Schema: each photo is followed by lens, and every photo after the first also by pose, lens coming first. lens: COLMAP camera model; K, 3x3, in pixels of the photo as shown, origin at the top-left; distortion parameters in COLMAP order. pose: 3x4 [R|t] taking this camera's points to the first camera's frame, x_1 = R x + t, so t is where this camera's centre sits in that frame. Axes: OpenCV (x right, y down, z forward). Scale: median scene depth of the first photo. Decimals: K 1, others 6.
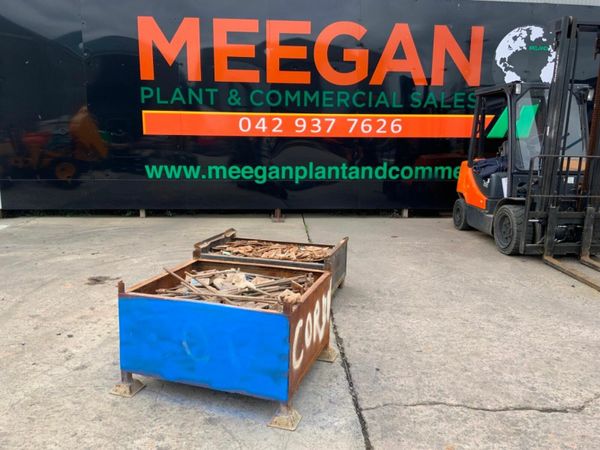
lens RADIAL K [[501.6, 0, 300.4], [0, 501.6, 226.4], [0, 0, 1]] dist [0.014743, -0.053543]
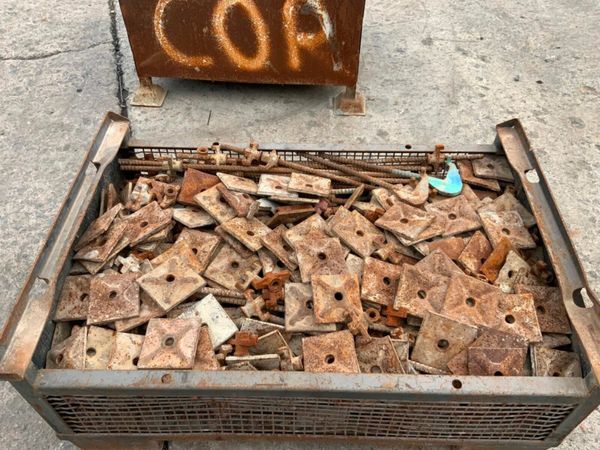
lens RADIAL K [[501.6, 0, 303.0], [0, 501.6, 225.0], [0, 0, 1]] dist [0.014743, -0.053543]
pose [[-0.967497, 0.167807, -0.189181, 0.002904], [-0.072939, 0.531130, 0.844145, -0.284920], [0.242133, 0.830507, -0.501627, 1.680956]]
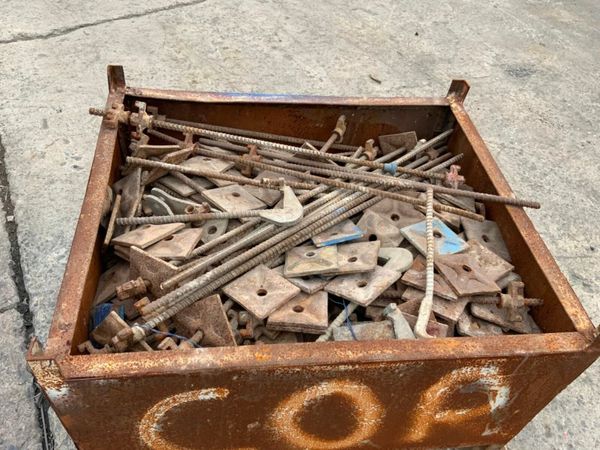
lens RADIAL K [[501.6, 0, 298.5], [0, 501.6, 223.7], [0, 0, 1]] dist [0.014743, -0.053543]
pose [[-0.906655, 0.213051, -0.364123, 0.019241], [-0.195311, 0.553065, 0.809921, -0.175868], [0.373939, 0.805437, -0.459828, 1.156142]]
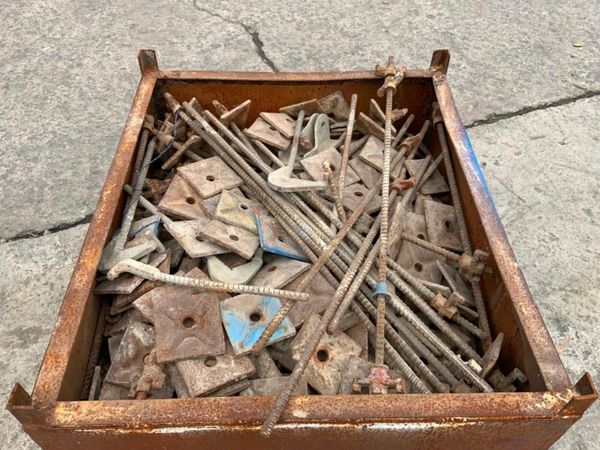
lens RADIAL K [[501.6, 0, 301.4], [0, 501.6, 224.5], [0, 0, 1]] dist [0.014743, -0.053543]
pose [[-0.315909, -0.707062, 0.632665, -0.358493], [0.162858, 0.616506, 0.770323, -0.147891], [-0.934708, 0.346386, -0.079609, 1.011977]]
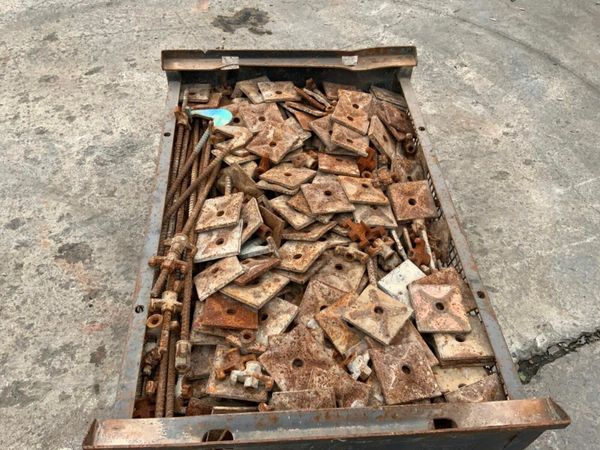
lens RADIAL K [[501.6, 0, 301.9], [0, 501.6, 224.2], [0, 0, 1]] dist [0.014743, -0.053543]
pose [[0.329634, 0.711964, -0.620039, 0.187490], [-0.197208, 0.694182, 0.692257, -0.212198], [0.923283, -0.105914, 0.369231, 1.335335]]
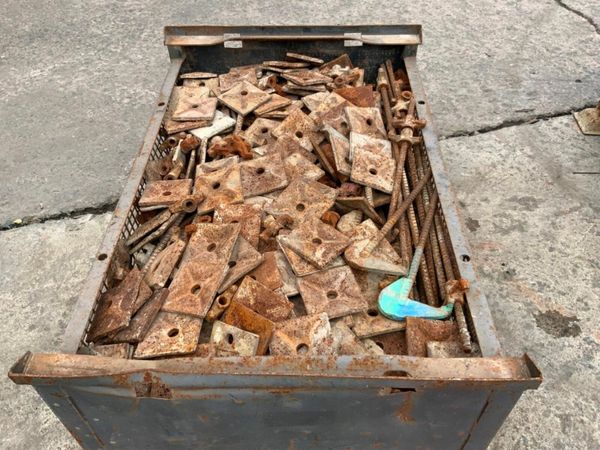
lens RADIAL K [[501.6, 0, 297.7], [0, 501.6, 225.7], [0, 0, 1]] dist [0.014743, -0.053543]
pose [[-0.243096, -0.702248, 0.669143, -0.377332], [0.196754, 0.639798, 0.742931, -0.202989], [-0.949838, 0.312260, -0.017363, 1.503509]]
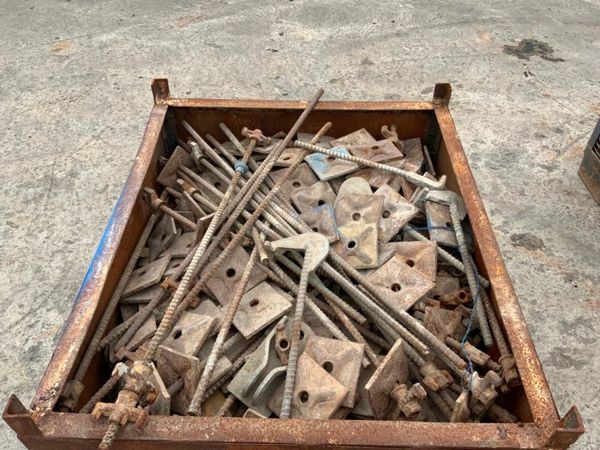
lens RADIAL K [[501.6, 0, 300.4], [0, 501.6, 223.5], [0, 0, 1]] dist [0.014743, -0.053543]
pose [[0.277108, 0.664899, -0.693628, 0.119872], [-0.178793, 0.744973, 0.642689, -0.121873], [0.944057, -0.054079, 0.325318, 0.866425]]
